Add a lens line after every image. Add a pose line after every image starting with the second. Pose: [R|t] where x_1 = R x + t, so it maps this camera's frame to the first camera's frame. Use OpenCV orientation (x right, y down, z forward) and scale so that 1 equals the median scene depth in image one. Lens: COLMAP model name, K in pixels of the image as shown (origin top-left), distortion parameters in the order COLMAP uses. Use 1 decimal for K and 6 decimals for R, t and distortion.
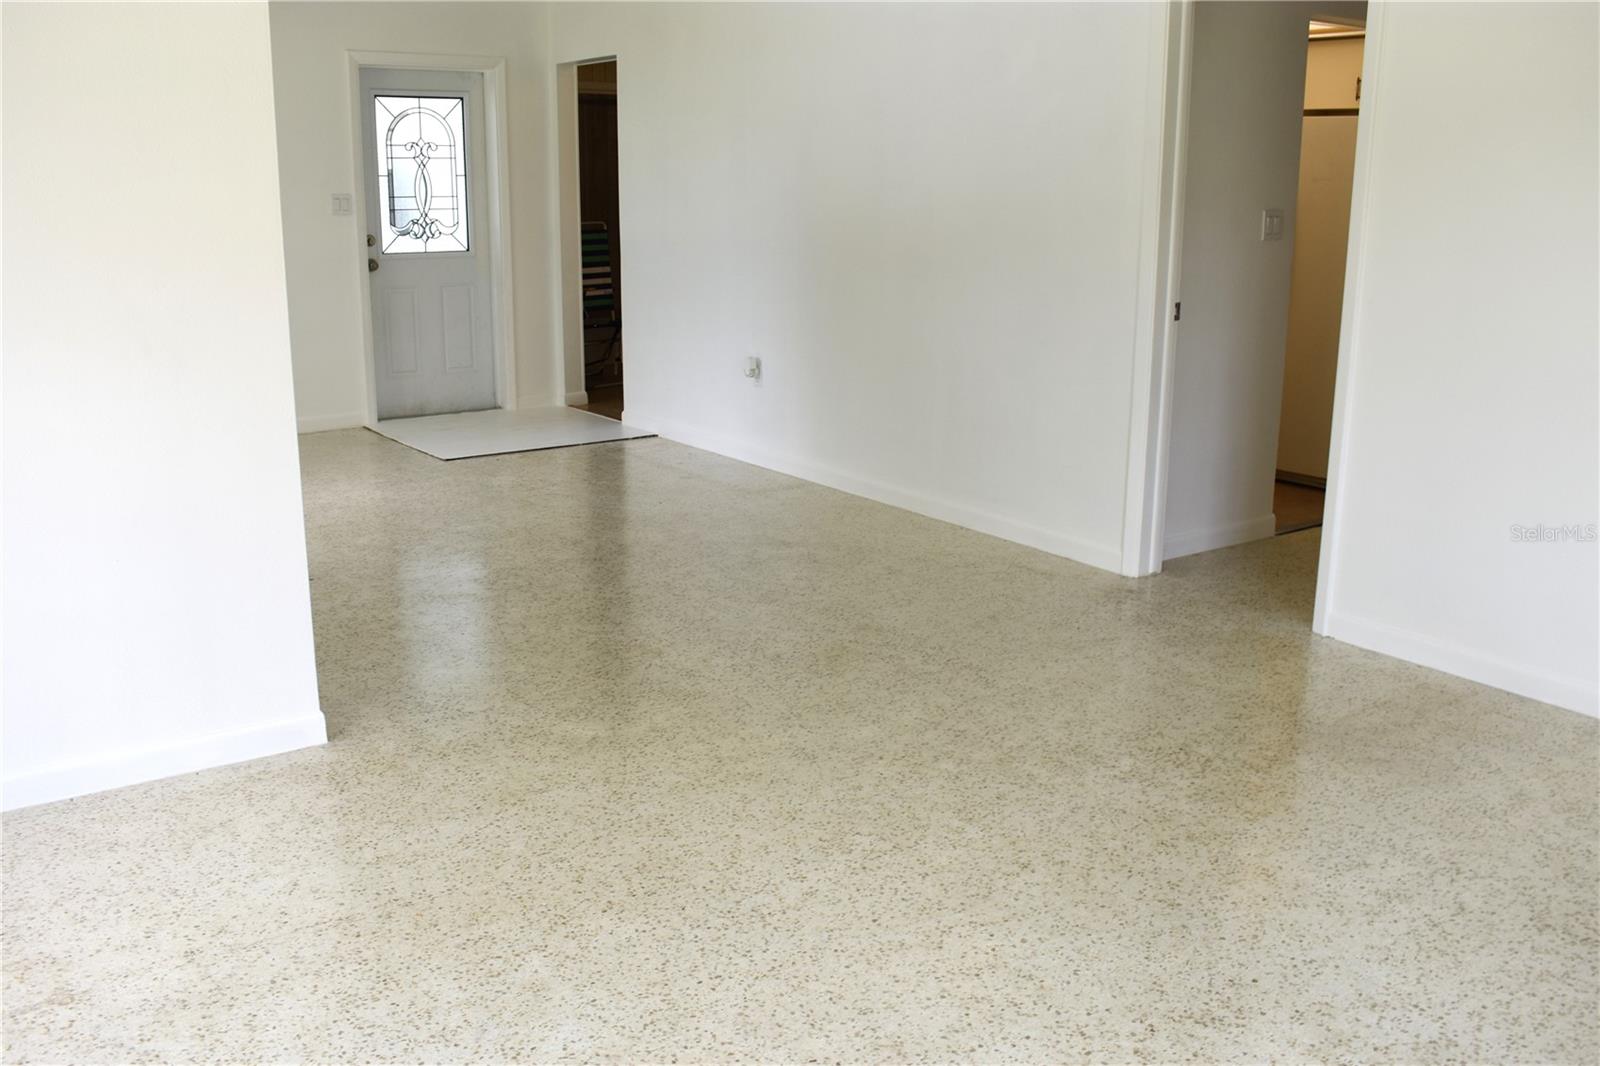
lens RADIAL K [[1438.9, 0, 809.0], [0, 1438.9, 530.0], [0, 0, 1]] dist [-0.087156, 0.017002]
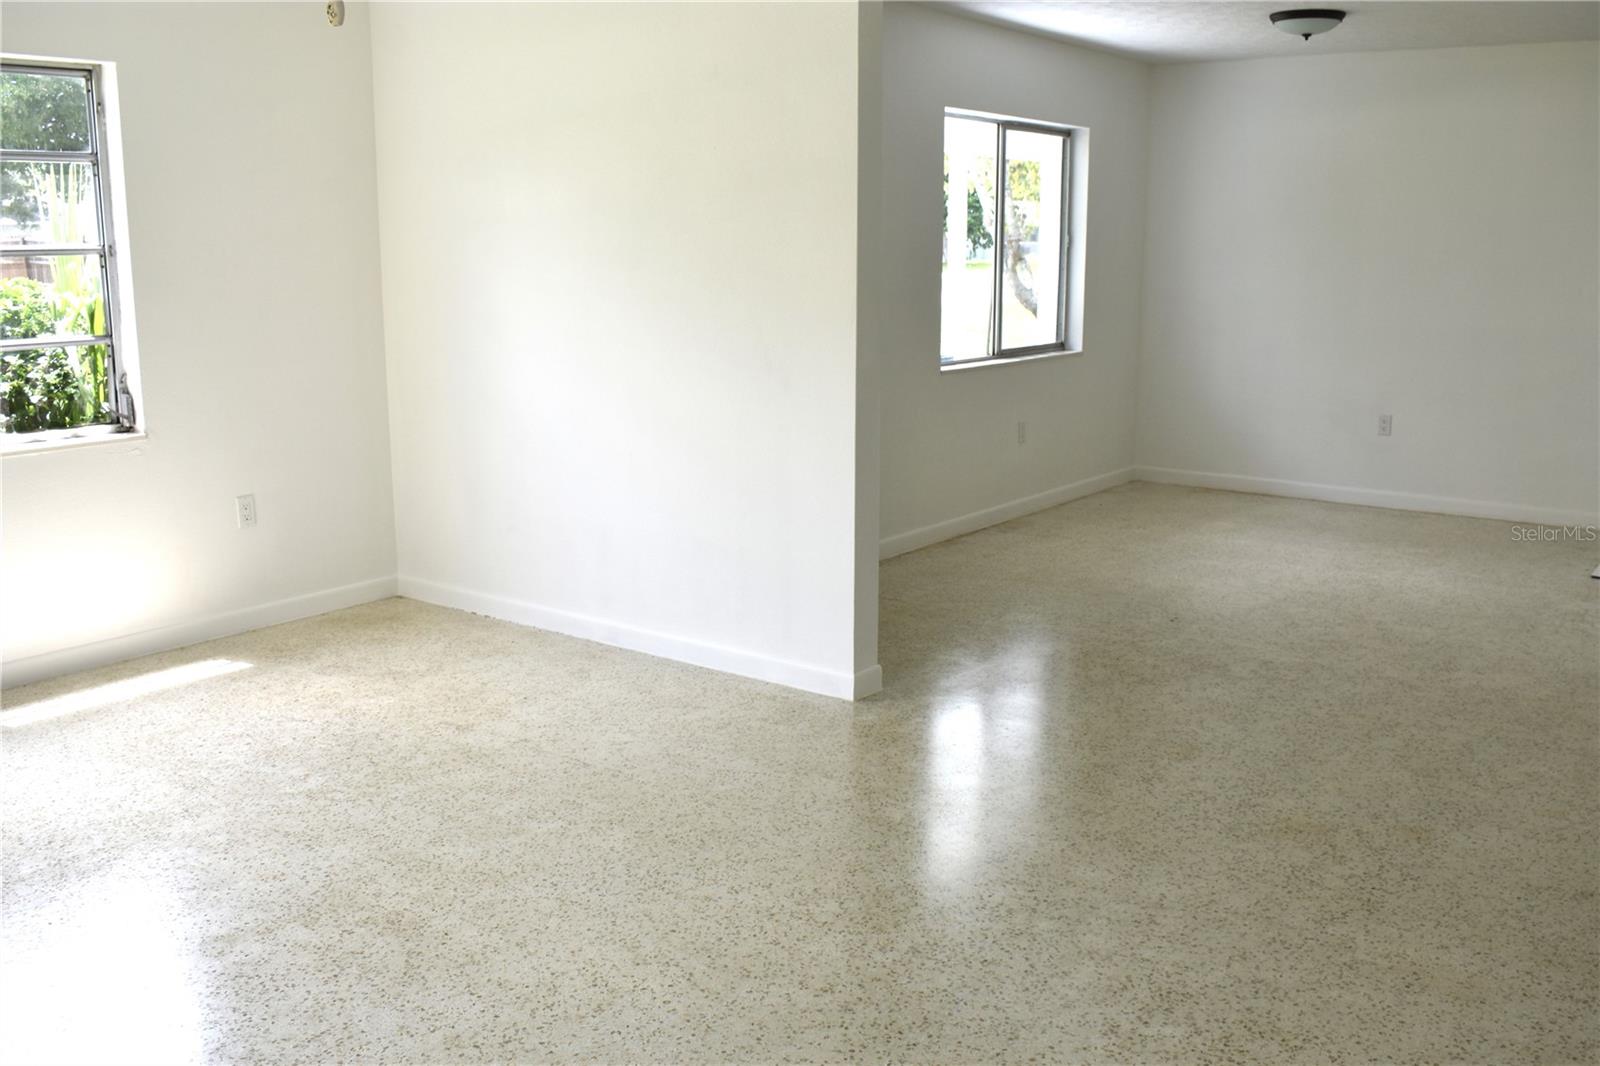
lens RADIAL K [[1438.9, 0, 804.2], [0, 1438.9, 516.1], [0, 0, 1]] dist [-0.087156, 0.017002]
pose [[0.299351, 0.173868, -0.938168, 0.852069], [-0.229683, 0.967475, 0.106012, -0.138408], [0.926086, 0.183746, 0.329549, 0.558133]]
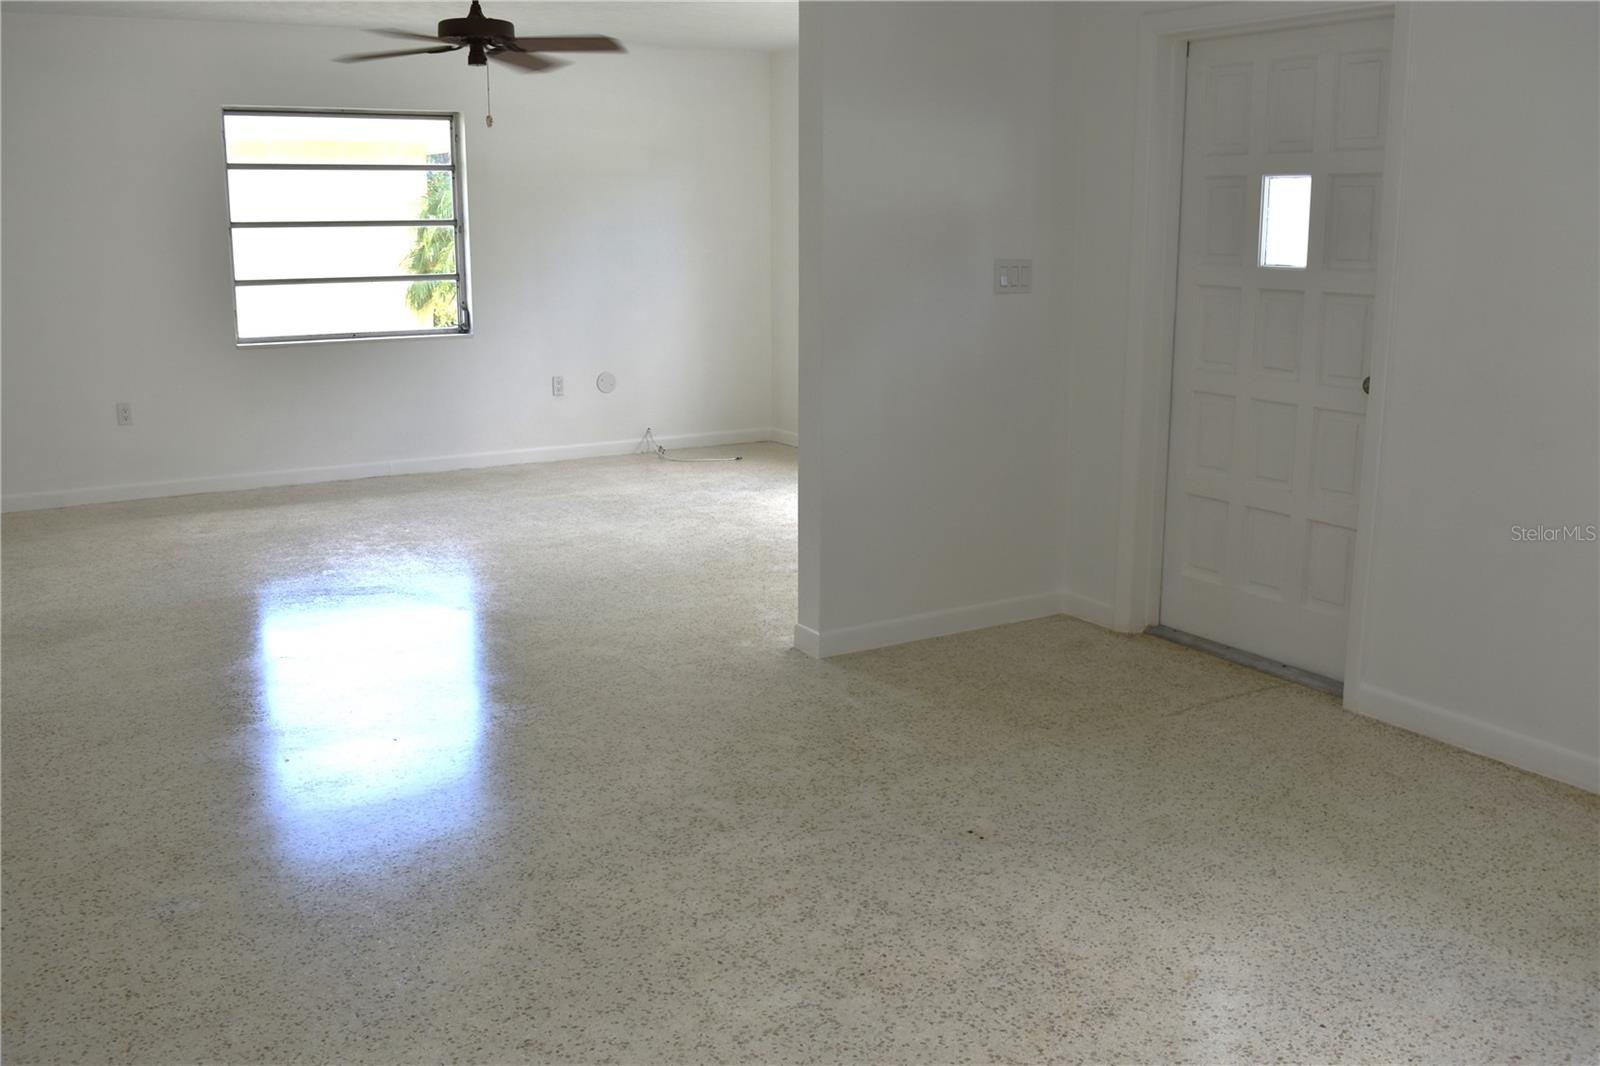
lens RADIAL K [[1438.9, 0, 806.1], [0, 1438.9, 529.5], [0, 0, 1]] dist [-0.087156, 0.017002]
pose [[-0.997142, -0.025011, 0.071283, -0.476313], [0.008914, 0.898057, 0.439789, -0.576885], [-0.075016, 0.439167, -0.895268, 2.311312]]
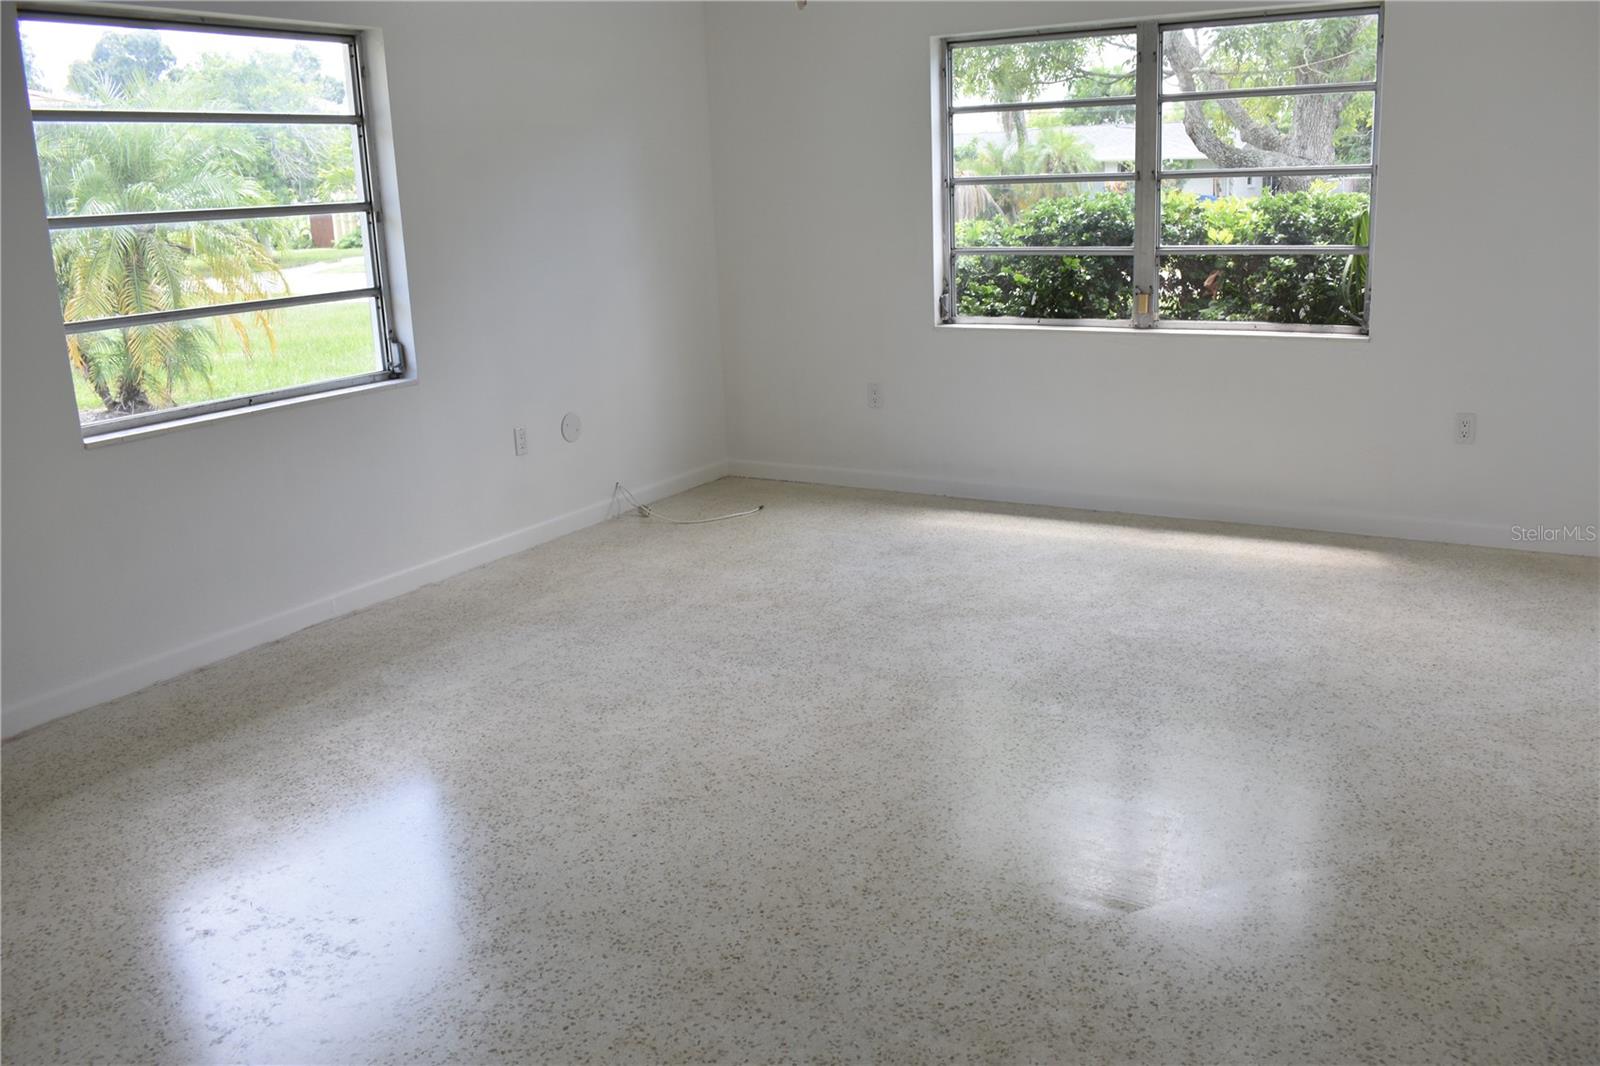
lens RADIAL K [[1284.4, 0, 807.1], [0, 1284.4, 534.1], [0, 0, 1]] dist [-0.085691, -0.006816]
pose [[-0.917240, 0.127558, -0.377360, 0.428750], [-0.066287, 0.885253, 0.460362, -0.331022], [0.392782, 0.447276, -0.803534, 1.396208]]
